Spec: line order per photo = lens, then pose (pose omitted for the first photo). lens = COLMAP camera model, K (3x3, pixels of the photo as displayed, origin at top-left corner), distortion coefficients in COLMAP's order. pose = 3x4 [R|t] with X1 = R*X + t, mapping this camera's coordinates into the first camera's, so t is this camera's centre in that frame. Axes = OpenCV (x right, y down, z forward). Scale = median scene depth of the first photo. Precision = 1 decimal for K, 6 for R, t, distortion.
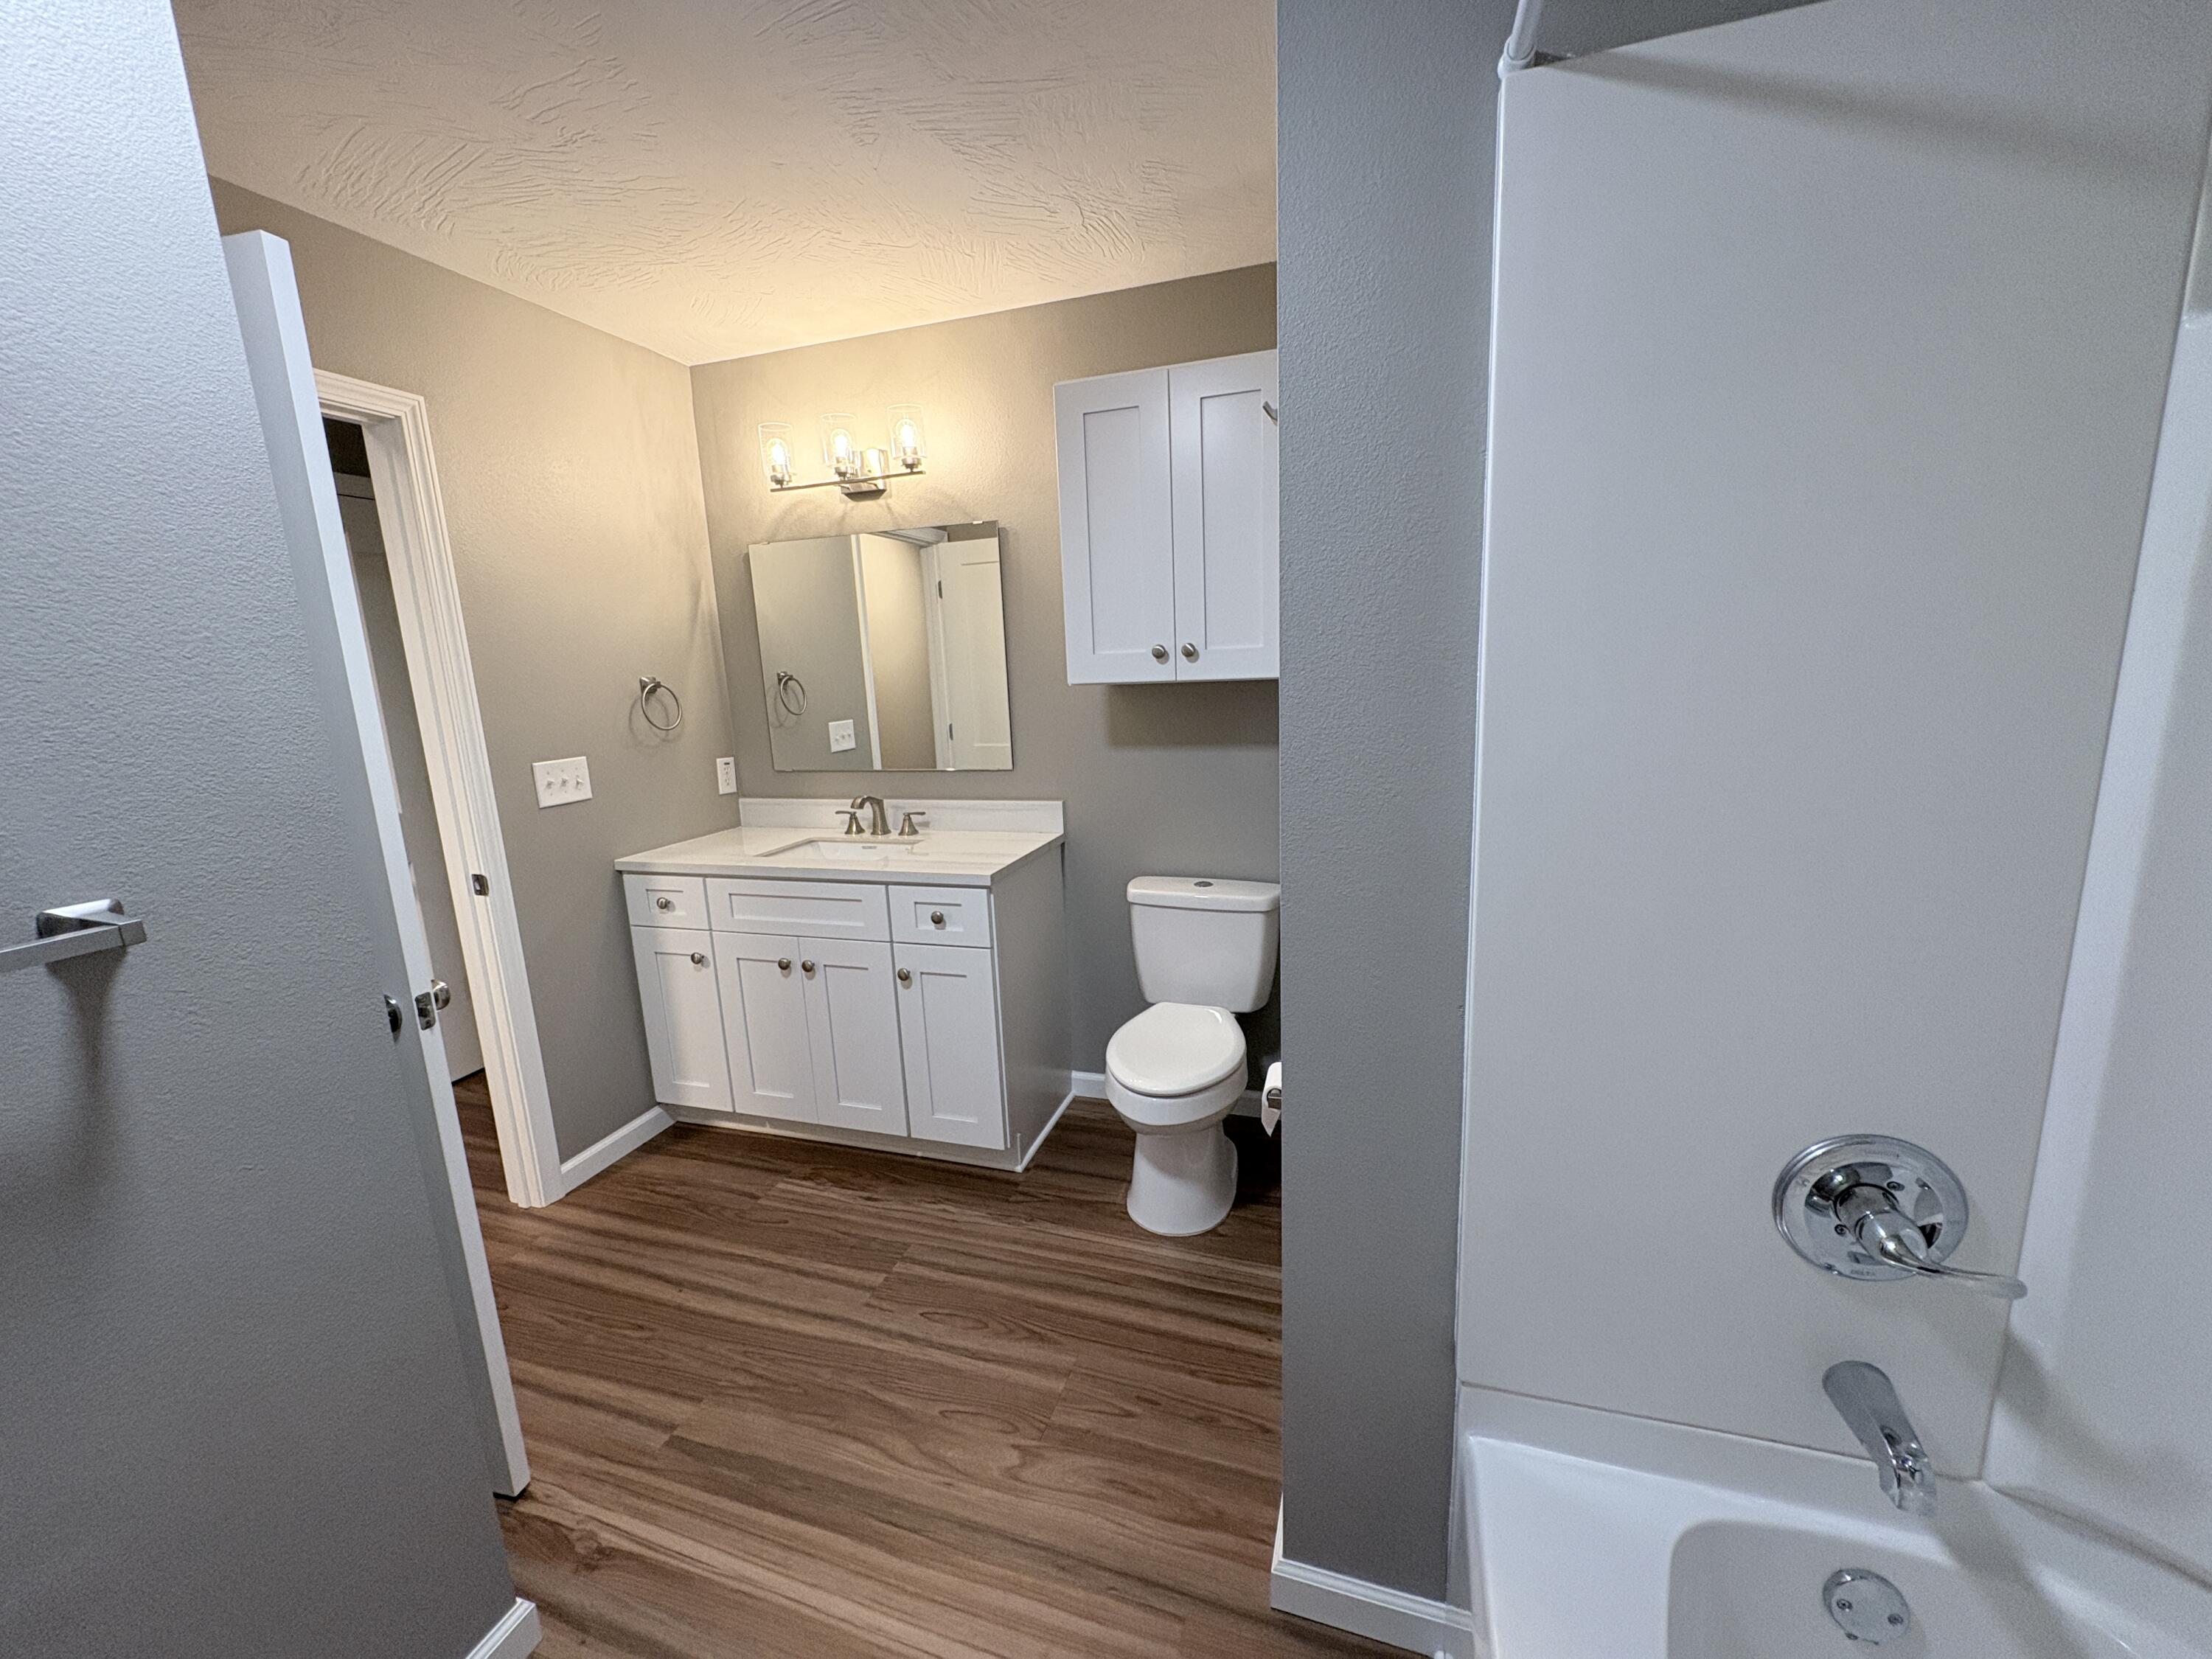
lens RADIAL K [[901.9, 0, 1101.0], [0, 901.9, 834.8], [0, 0, 1]] dist [0.012266, -0.001647]
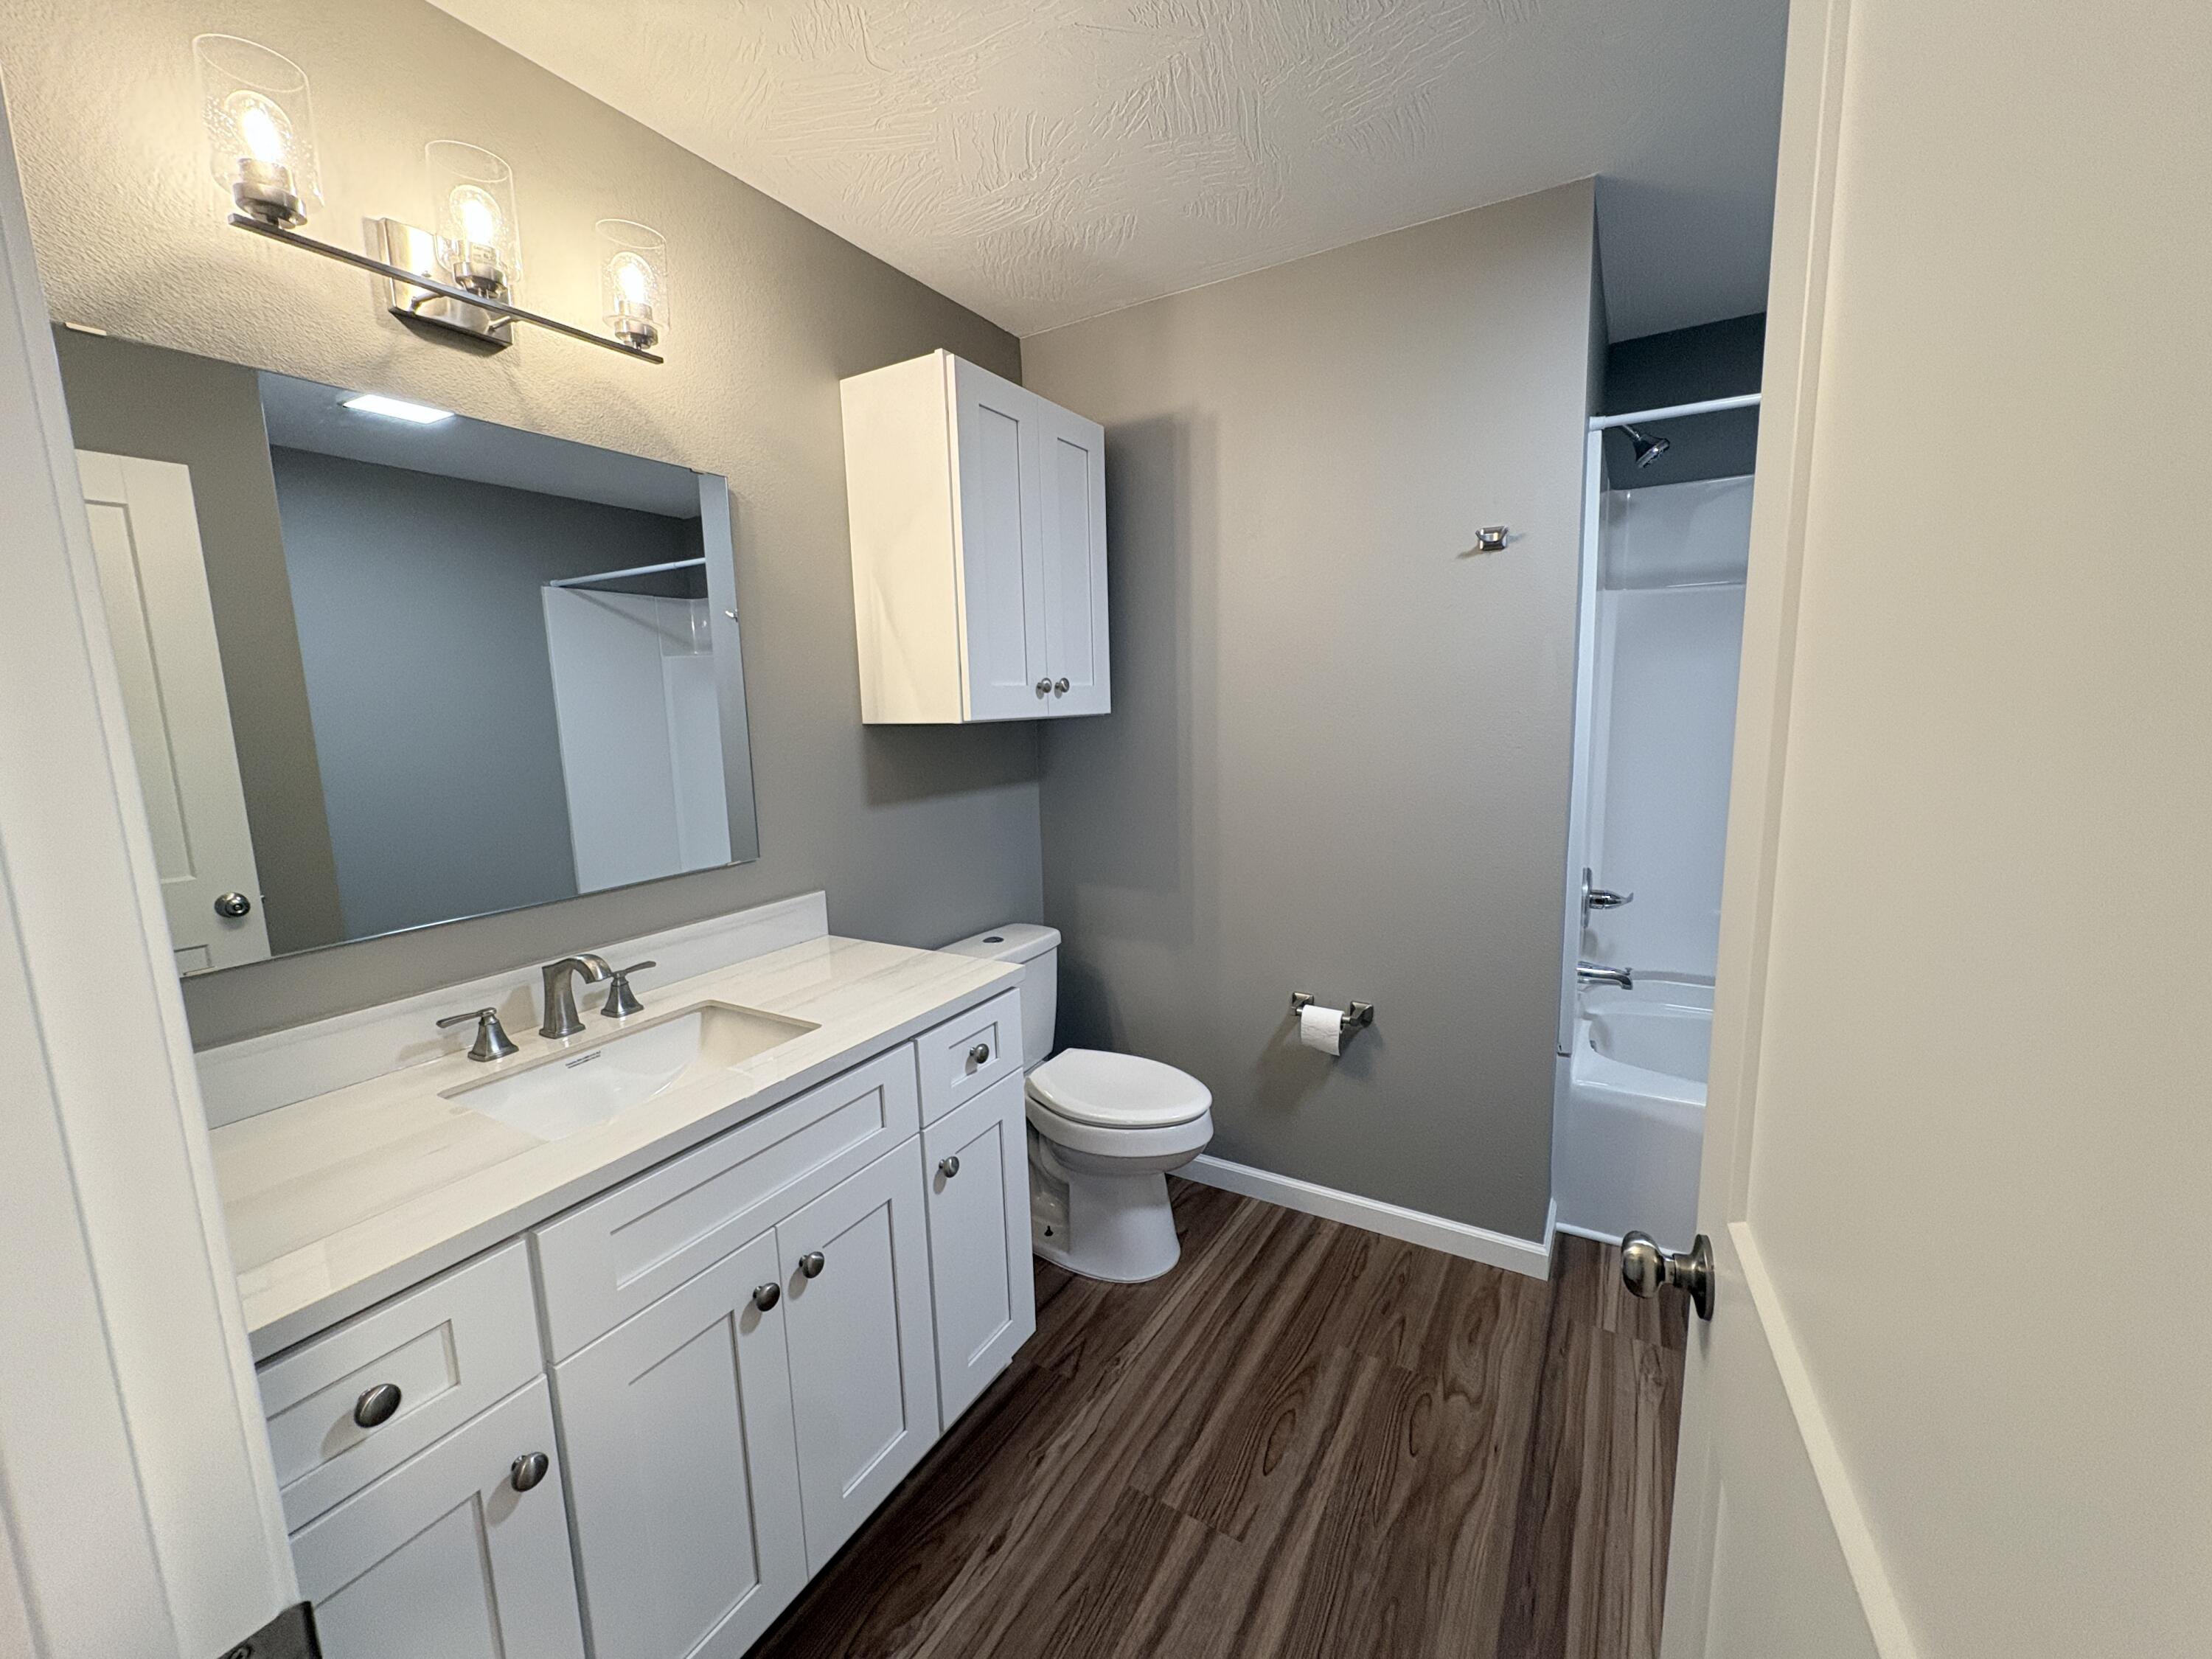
lens RADIAL K [[901.9, 0, 1113.0], [0, 901.9, 833.8], [0, 0, 1]] dist [0.012266, -0.001647]
pose [[0.187706, -0.111654, 0.975859, -0.934583], [0.207922, 0.975520, 0.071622, -0.113755], [-0.959966, 0.189459, 0.206326, 0.838758]]
